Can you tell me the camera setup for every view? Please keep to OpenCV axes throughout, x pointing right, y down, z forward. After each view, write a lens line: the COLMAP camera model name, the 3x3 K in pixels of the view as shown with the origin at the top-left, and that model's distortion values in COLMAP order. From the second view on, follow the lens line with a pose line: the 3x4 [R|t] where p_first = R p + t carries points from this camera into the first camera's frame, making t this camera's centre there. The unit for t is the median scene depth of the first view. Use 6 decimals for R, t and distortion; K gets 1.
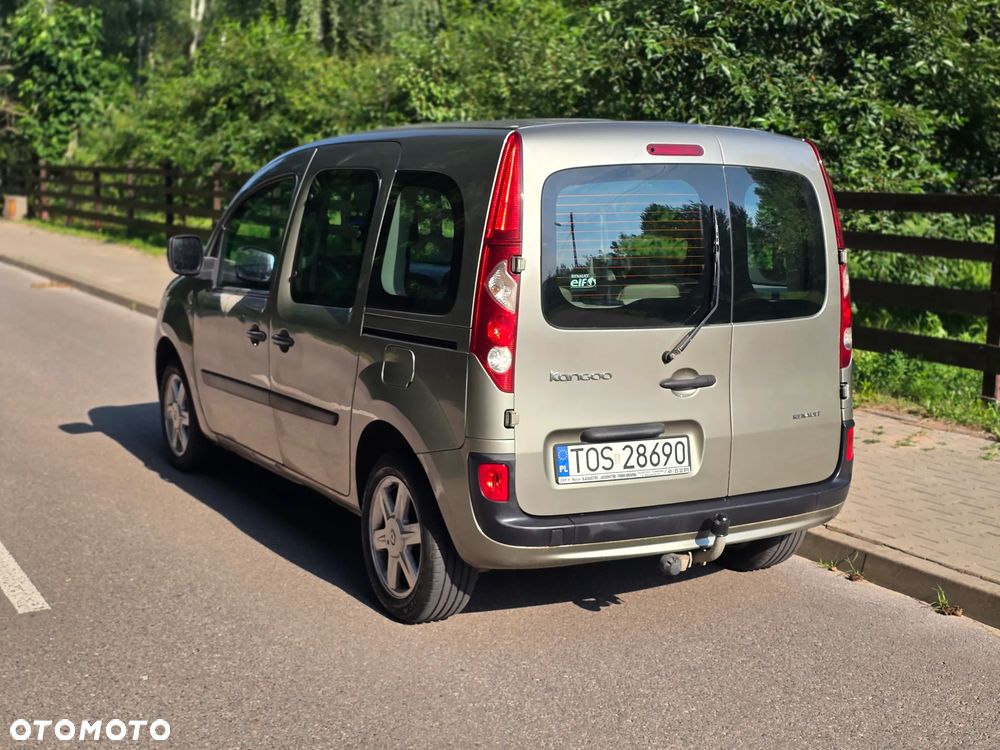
lens RADIAL K [[1397.3, 0, 500.0], [0, 1397.3, 375.0], [0, 0, 1]] dist [0.036849, -0.000260]
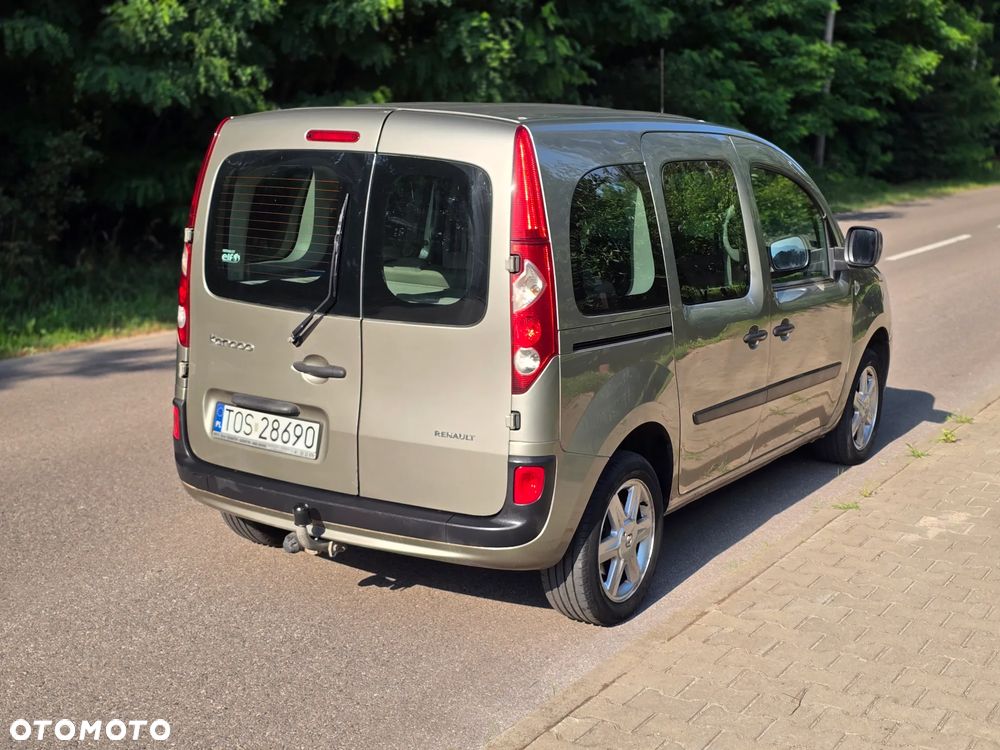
lens RADIAL K [[1397.3, 0, 500.0], [0, 1397.3, 375.0], [0, 0, 1]] dist [0.036849, -0.000260]
pose [[0.480952, 0.158200, -0.862356, 1.068620], [-0.142247, 0.984634, 0.101298, -0.111515], [0.865131, 0.073948, 0.496065, 0.623439]]
